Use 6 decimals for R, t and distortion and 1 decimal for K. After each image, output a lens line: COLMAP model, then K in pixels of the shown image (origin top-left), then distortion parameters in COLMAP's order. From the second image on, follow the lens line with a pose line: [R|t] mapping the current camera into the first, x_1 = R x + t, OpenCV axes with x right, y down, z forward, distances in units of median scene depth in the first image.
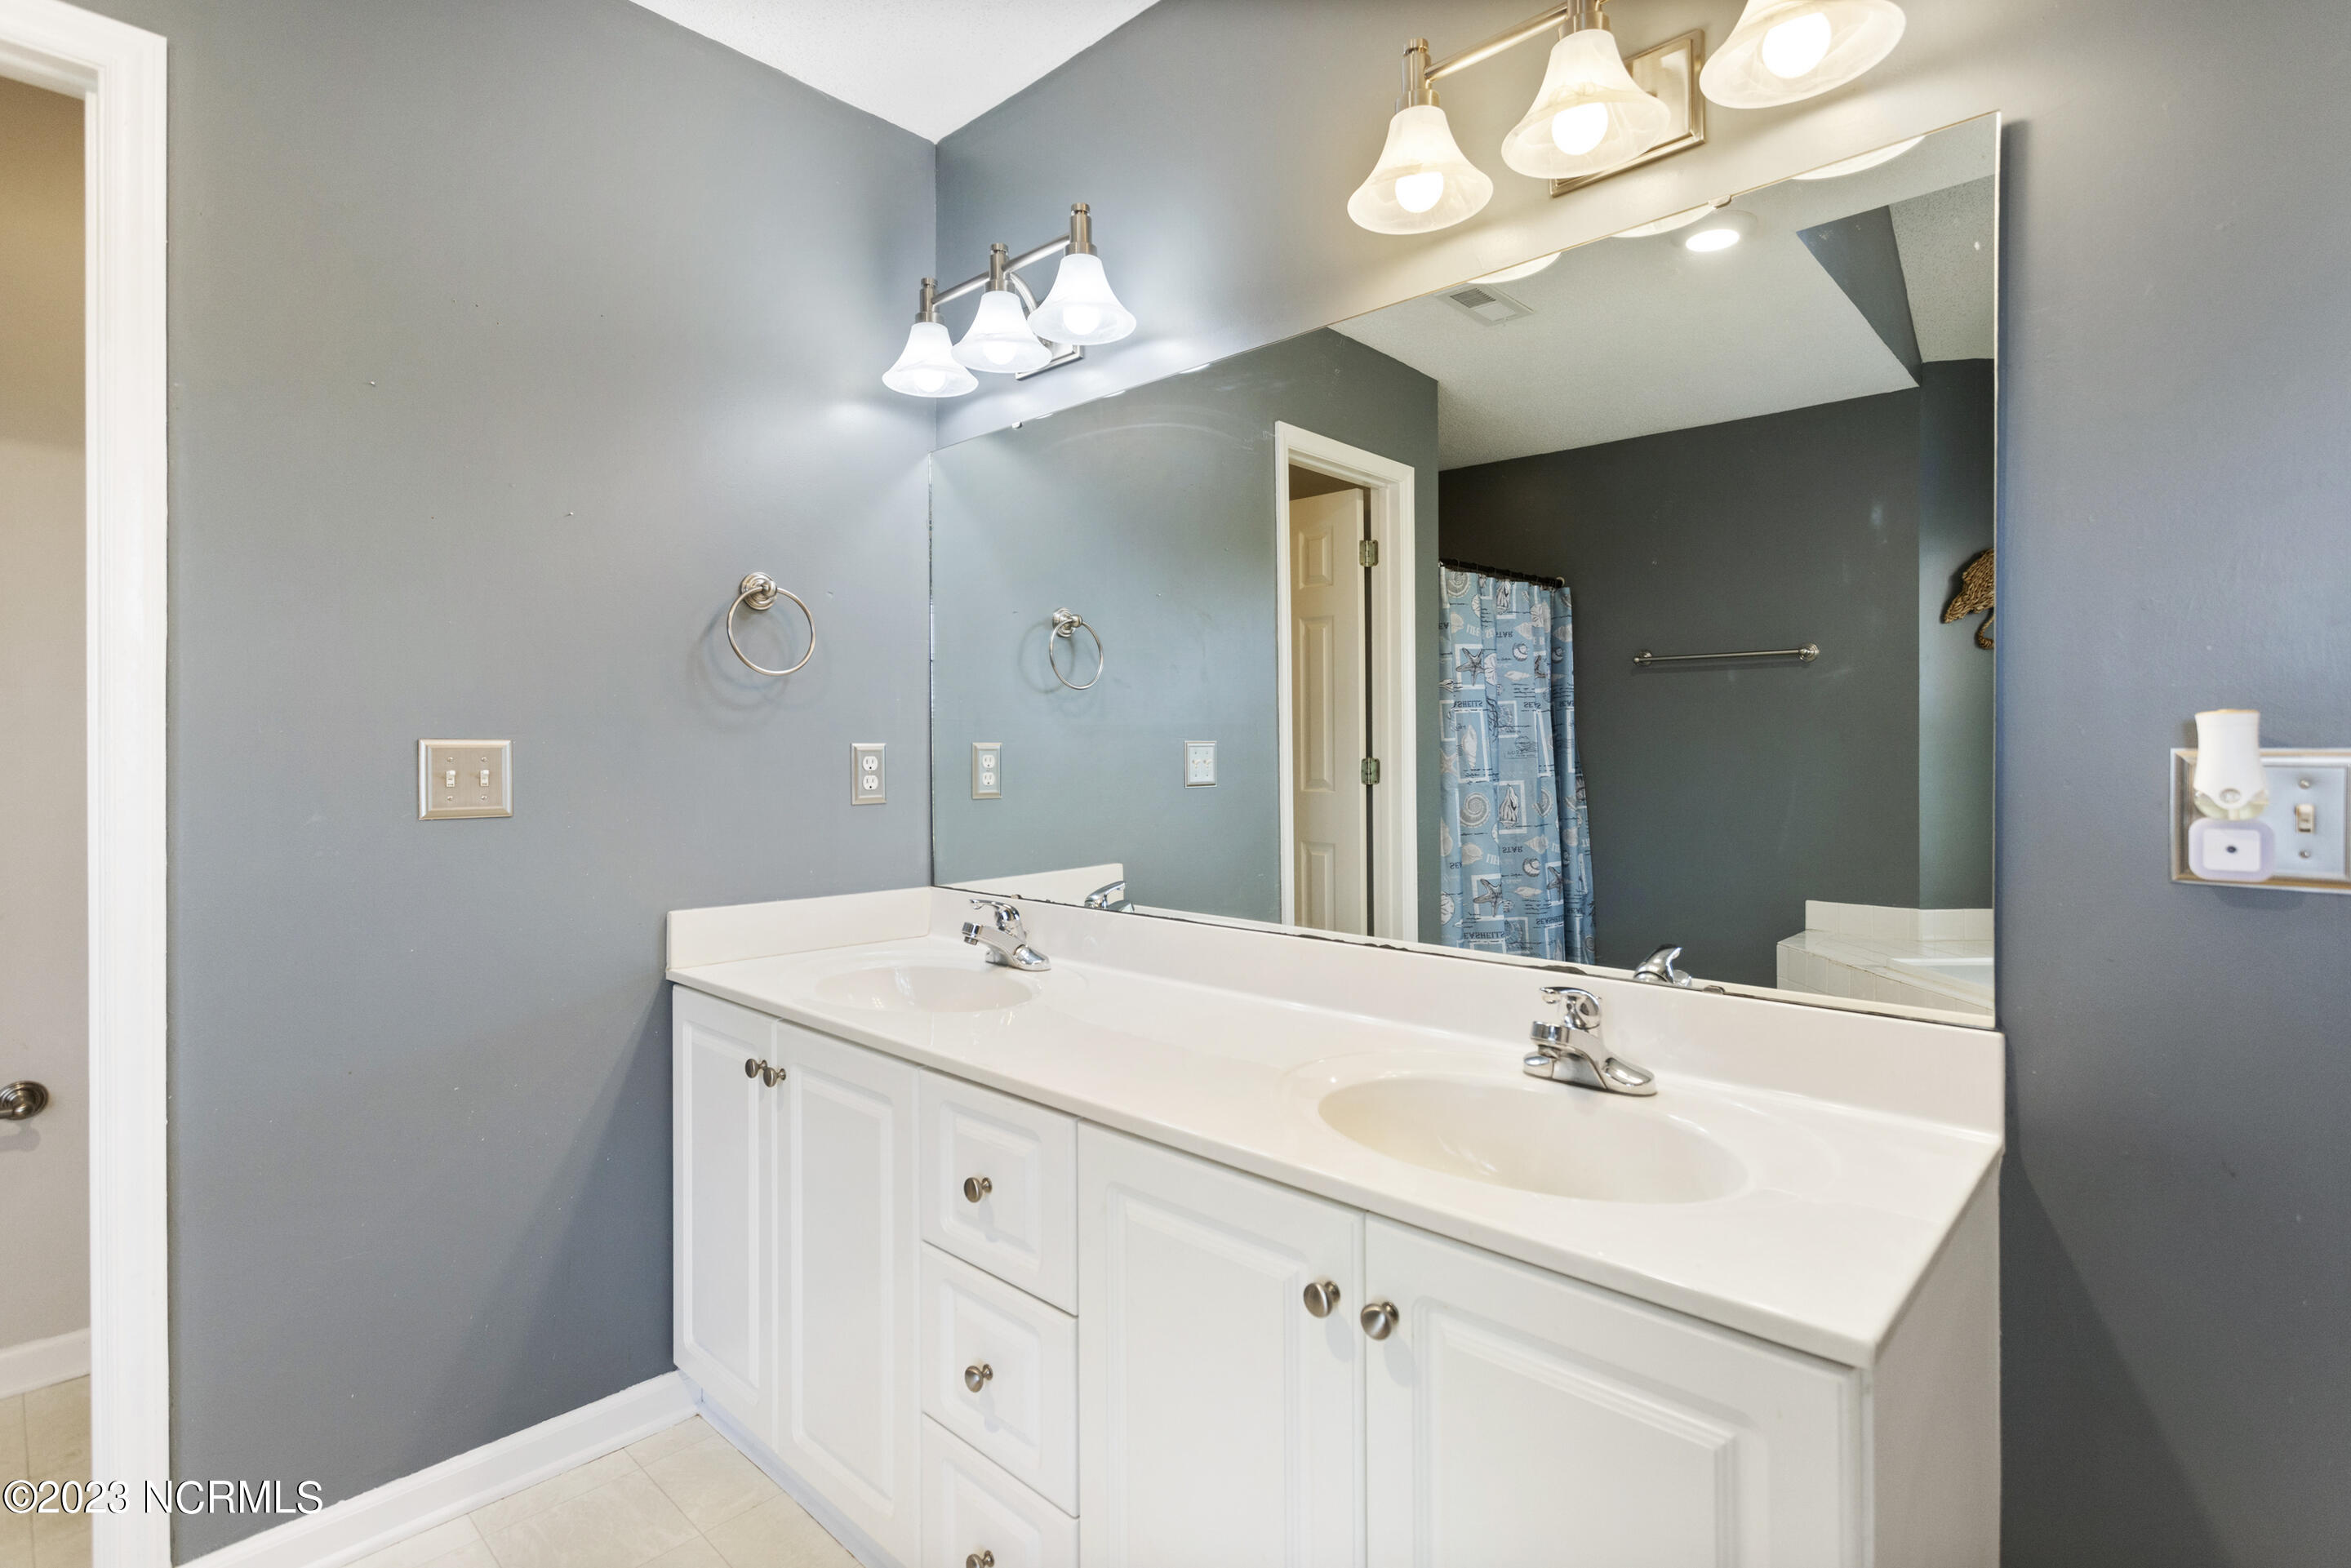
lens RADIAL K [[1120.0, 0, 1180.3], [0, 1120.0, 759.3], [0, 0, 1]] dist [-0.000958, 0.002557]
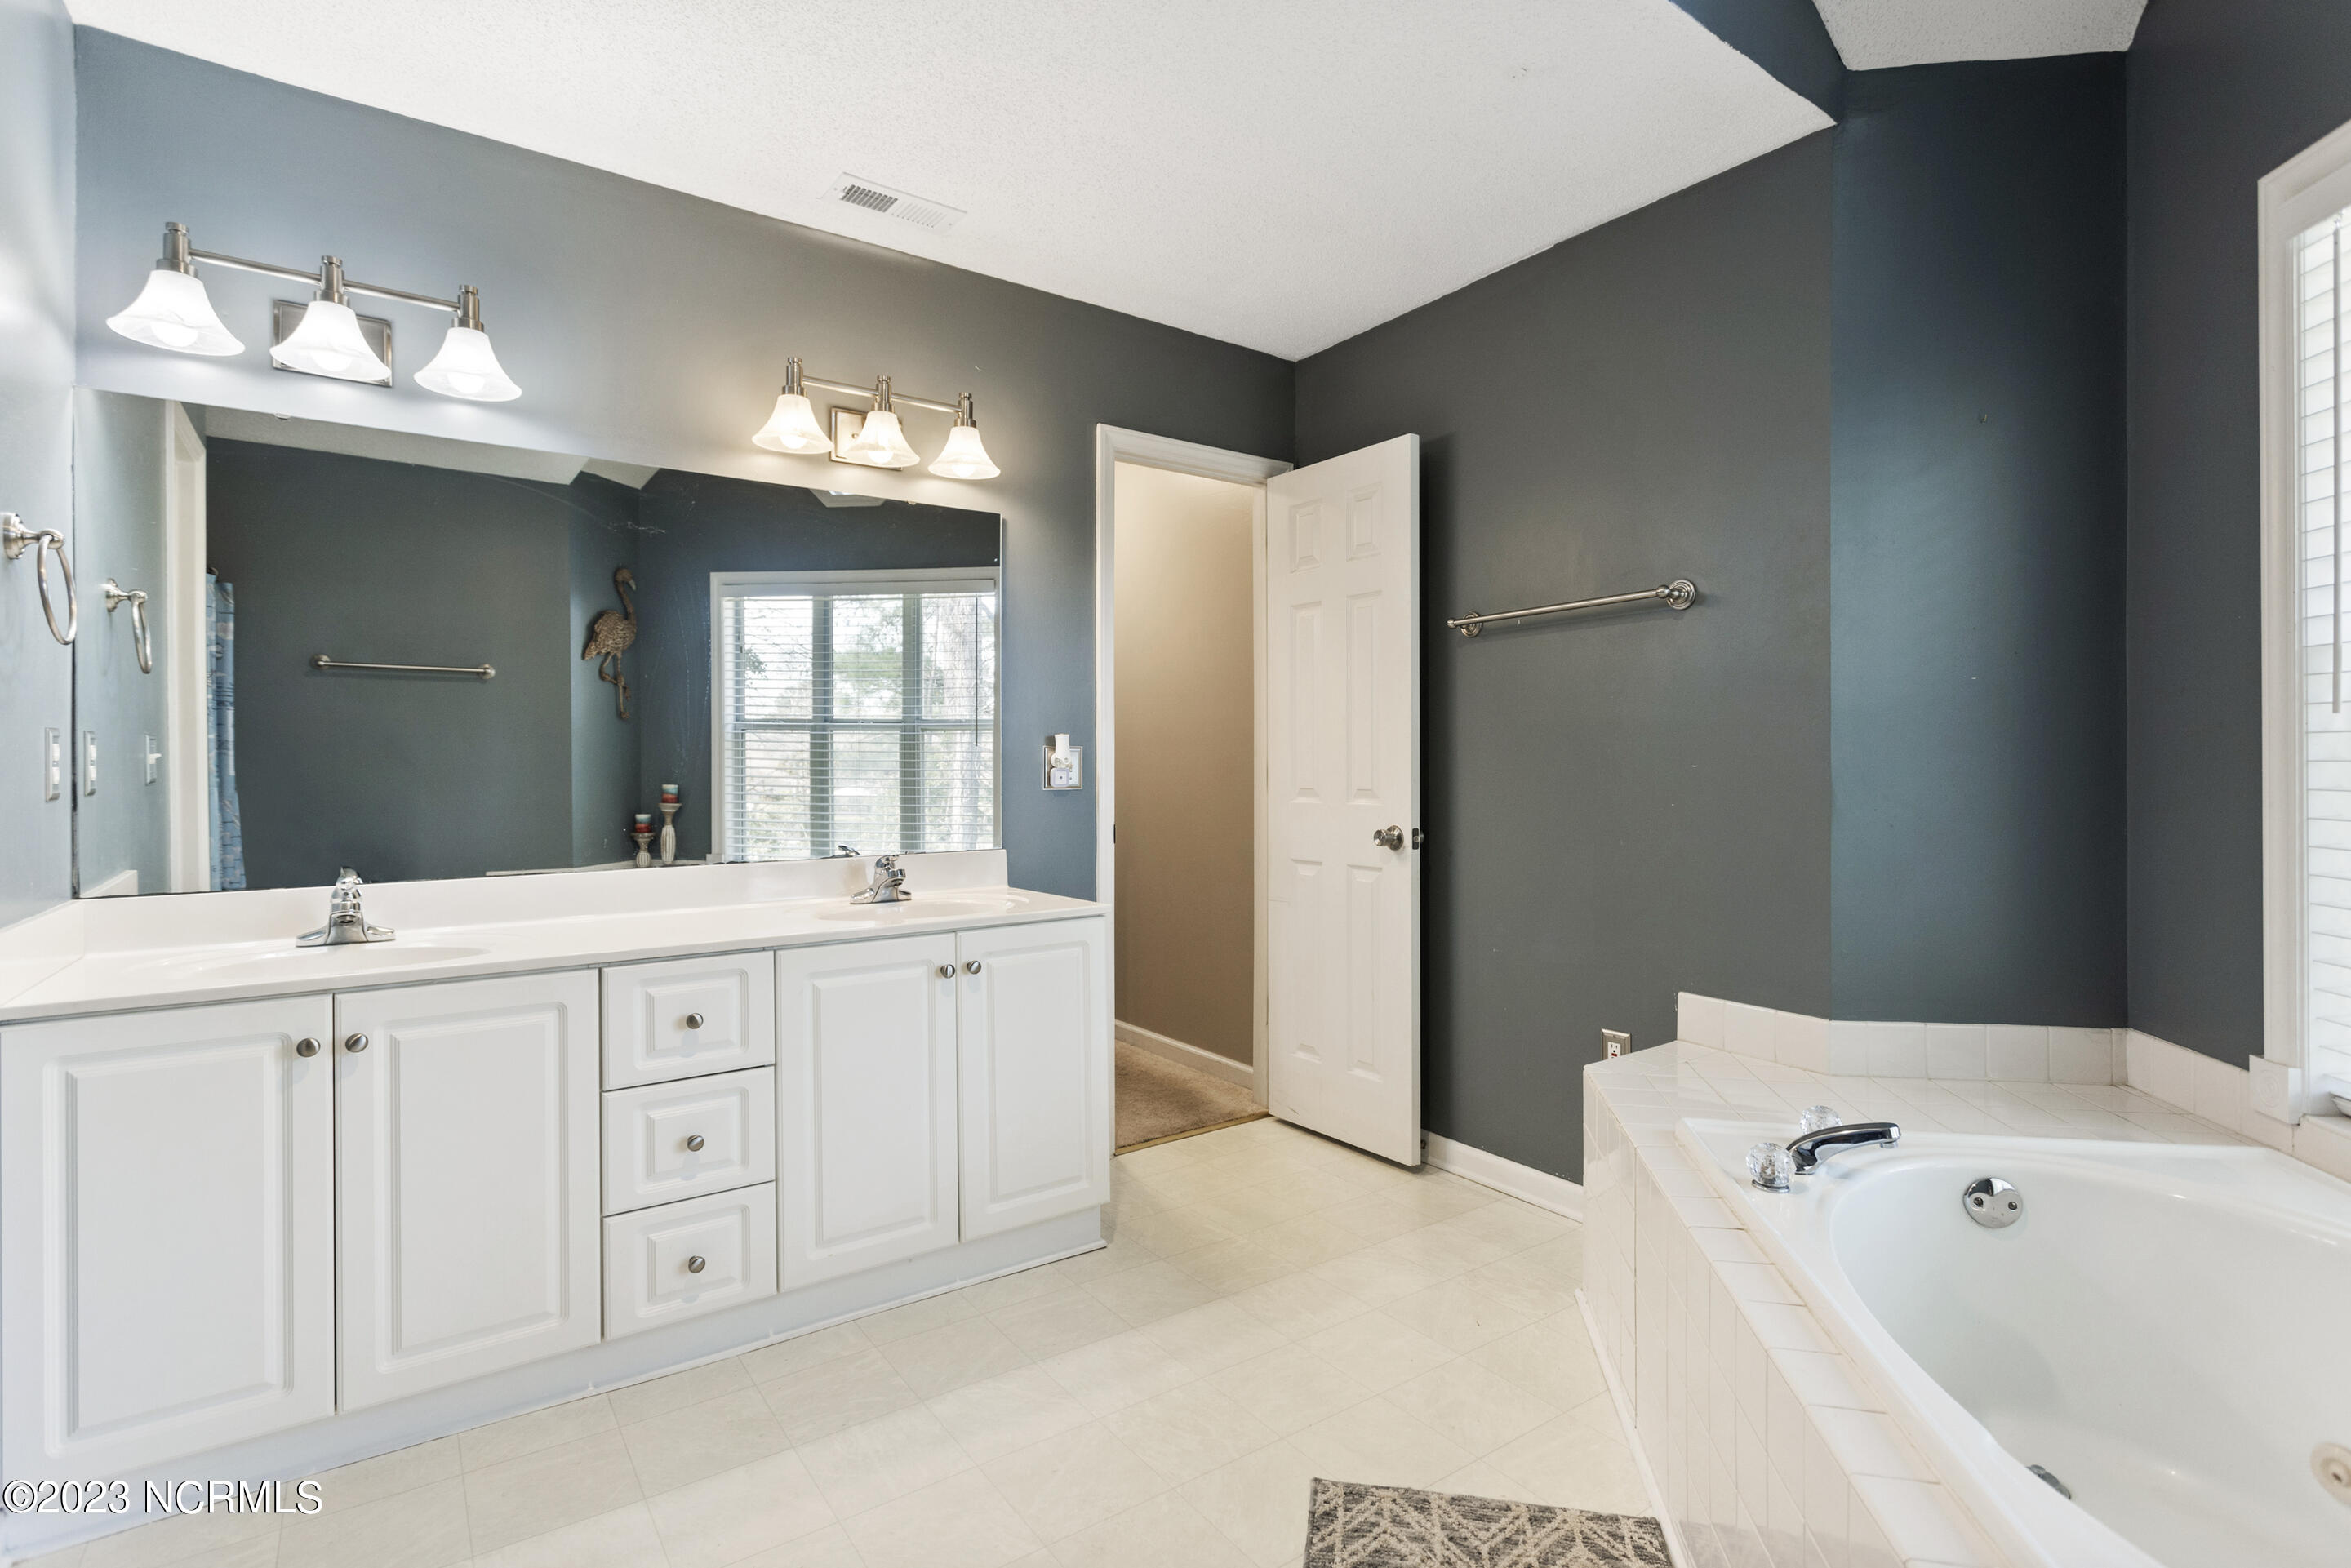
lens RADIAL K [[1120.0, 0, 1176.2], [0, 1120.0, 769.9], [0, 0, 1]] dist [-0.000958, 0.002557]
pose [[0.215247, -0.008473, 0.976523, -0.596710], [0.010741, 0.999922, 0.006309, 0.013182], [-0.976501, 0.009131, 0.215321, 0.003686]]
